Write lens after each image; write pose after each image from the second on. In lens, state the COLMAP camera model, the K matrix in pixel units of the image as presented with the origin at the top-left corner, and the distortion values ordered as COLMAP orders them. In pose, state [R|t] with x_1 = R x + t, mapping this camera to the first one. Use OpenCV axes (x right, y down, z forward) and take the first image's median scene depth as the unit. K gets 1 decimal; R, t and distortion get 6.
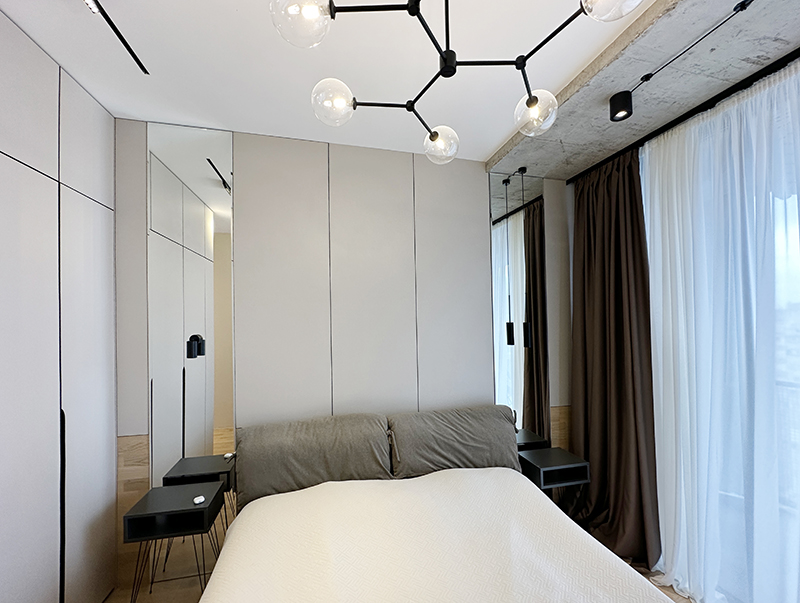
lens RADIAL K [[328.6, 0, 392.9], [0, 328.6, 303.9], [0, 0, 1]] dist [-0.005938, 0.000991]
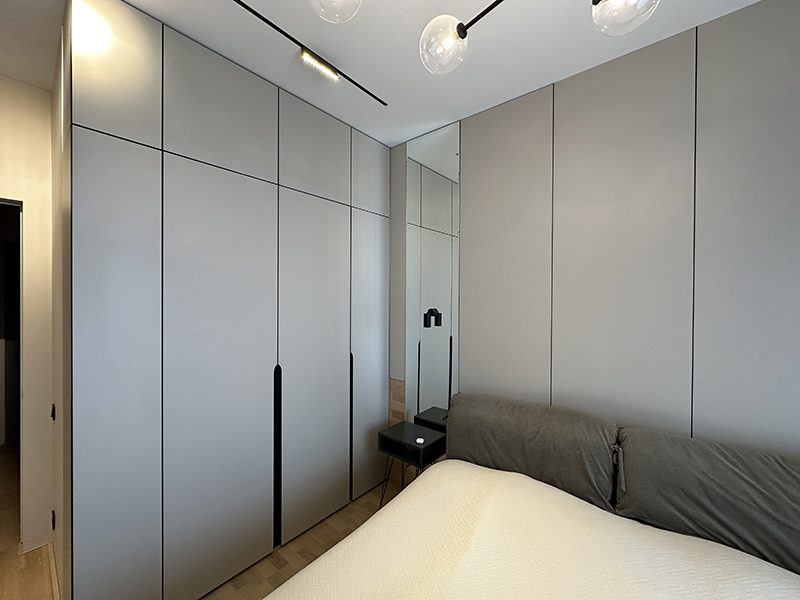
lens RADIAL K [[317.4, 0, 400.1], [0, 317.4, 301.1], [0, 0, 1]] dist [-0.004774, 0.000936]
pose [[0.605778, 0.011609, -0.795549, 0.247829], [0.033586, 0.998629, 0.040147, 0.019789], [0.794924, -0.051039, 0.604558, 0.203071]]
